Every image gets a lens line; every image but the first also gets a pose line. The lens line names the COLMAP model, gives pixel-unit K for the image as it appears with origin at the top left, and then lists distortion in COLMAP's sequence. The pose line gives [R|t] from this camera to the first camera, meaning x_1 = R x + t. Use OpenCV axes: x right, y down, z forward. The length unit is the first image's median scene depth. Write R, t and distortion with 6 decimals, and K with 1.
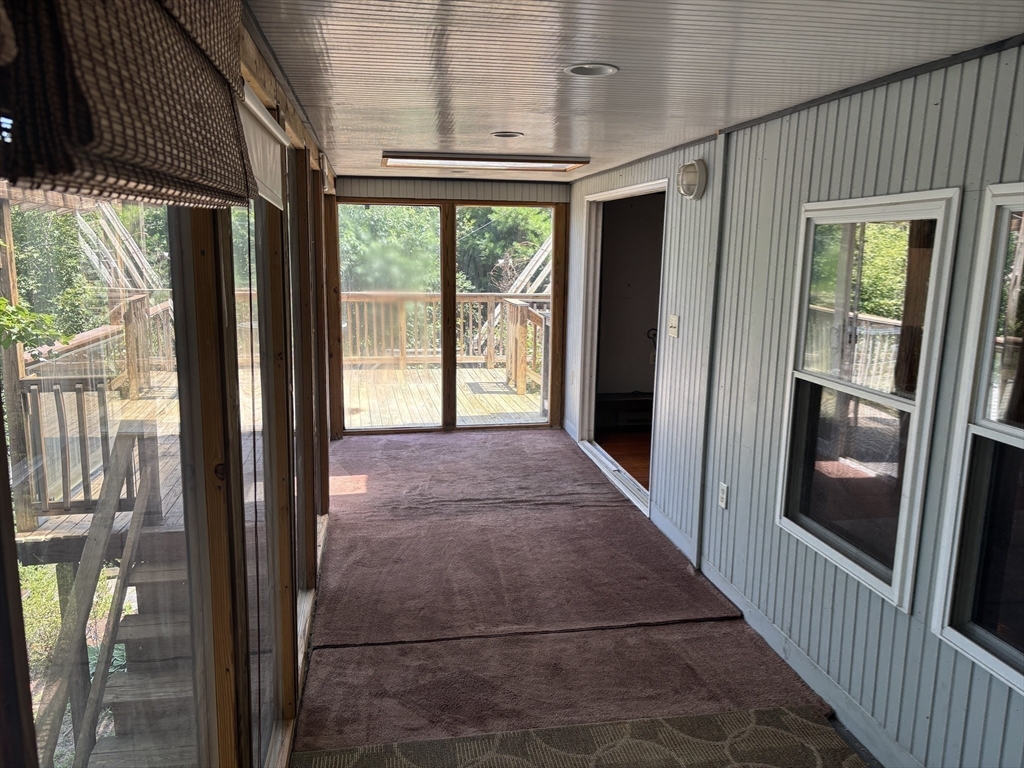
lens RADIAL K [[785.1, 0, 512.4], [0, 785.1, 388.4], [0, 0, 1]] dist [0.032433, -0.010150]
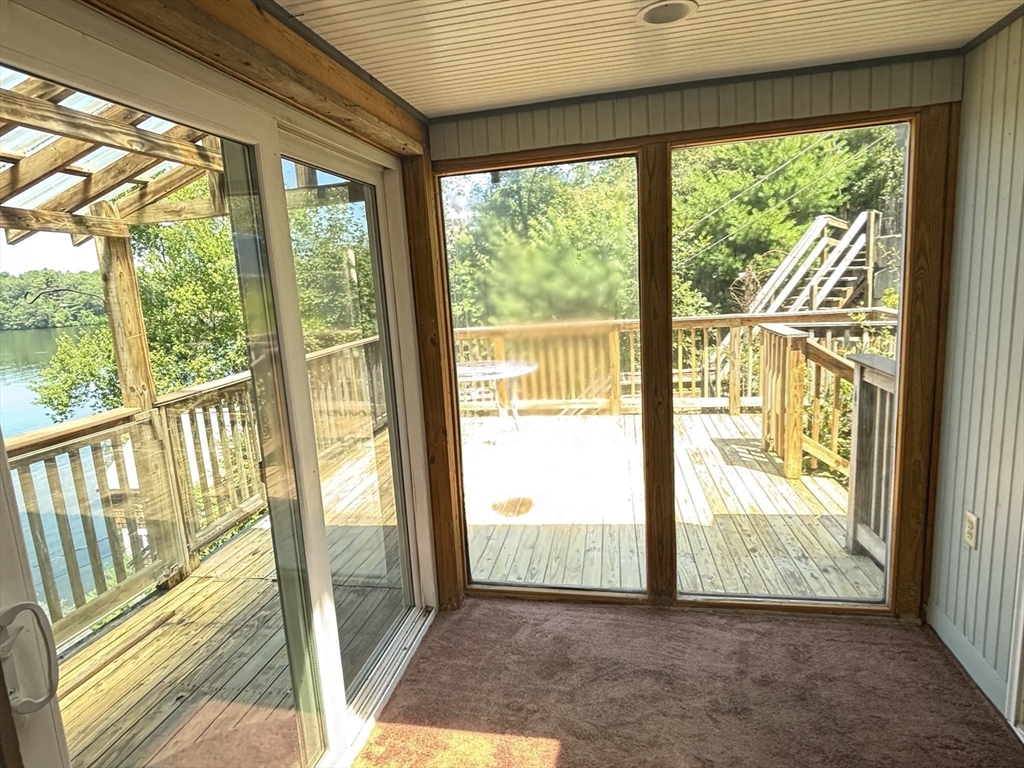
lens RADIAL K [[567.6, 0, 506.4], [0, 567.6, 381.1], [0, 0, 1]] dist [-0.002026, -0.004516]
pose [[0.923082, -0.005106, -0.384570, -0.016694], [0.006831, 0.999972, 0.003122, -0.047956], [0.384543, -0.005509, 0.923091, 0.326498]]
